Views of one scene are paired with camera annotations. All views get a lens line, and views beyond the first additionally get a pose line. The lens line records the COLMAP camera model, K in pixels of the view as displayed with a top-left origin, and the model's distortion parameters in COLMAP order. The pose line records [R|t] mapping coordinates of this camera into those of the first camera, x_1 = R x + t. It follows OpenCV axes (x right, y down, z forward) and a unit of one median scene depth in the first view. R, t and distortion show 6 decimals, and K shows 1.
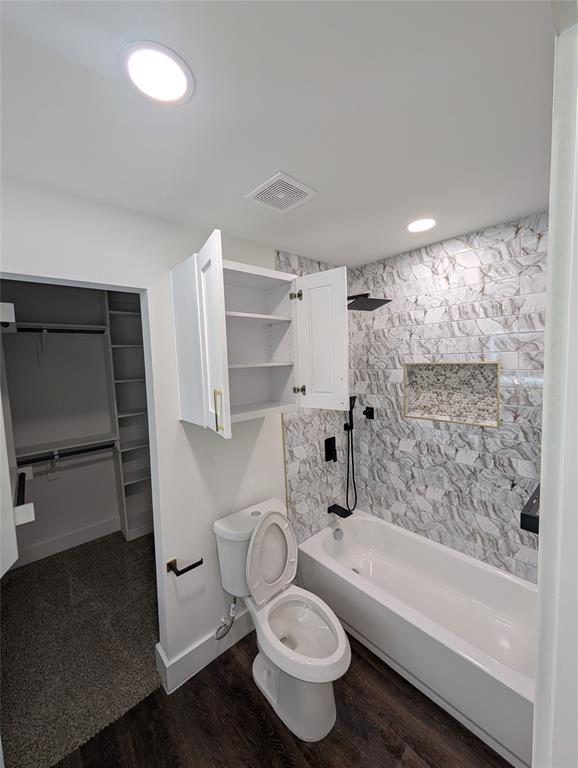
lens RADIAL K [[293.6, 0, 288.0], [0, 293.6, 383.0], [0, 0, 1]] dist [0.000471, 0.000275]
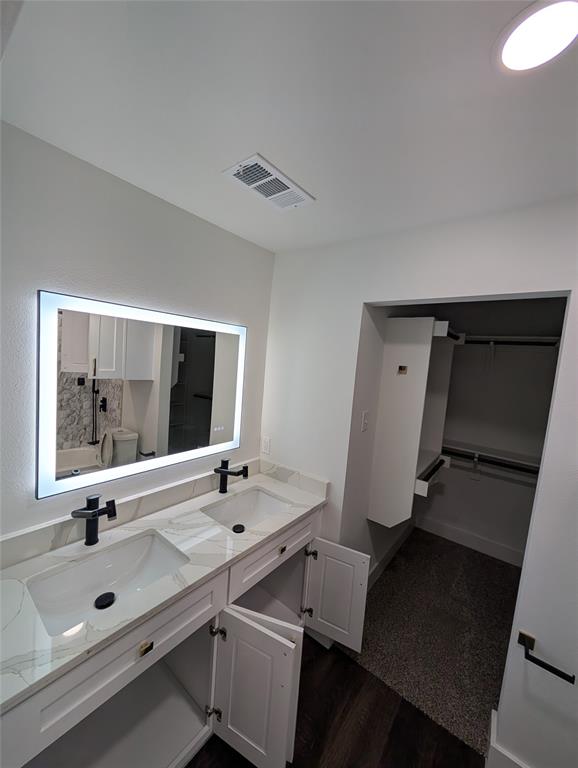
lens RADIAL K [[293.6, 0, 289.5], [0, 293.6, 383.3], [0, 0, 1]] dist [0.000471, 0.000275]
pose [[0.187418, 0.131944, -0.973378, 0.111043], [-0.169940, 0.980350, 0.100168, -0.015829], [0.967468, 0.146643, 0.206157, 0.089453]]
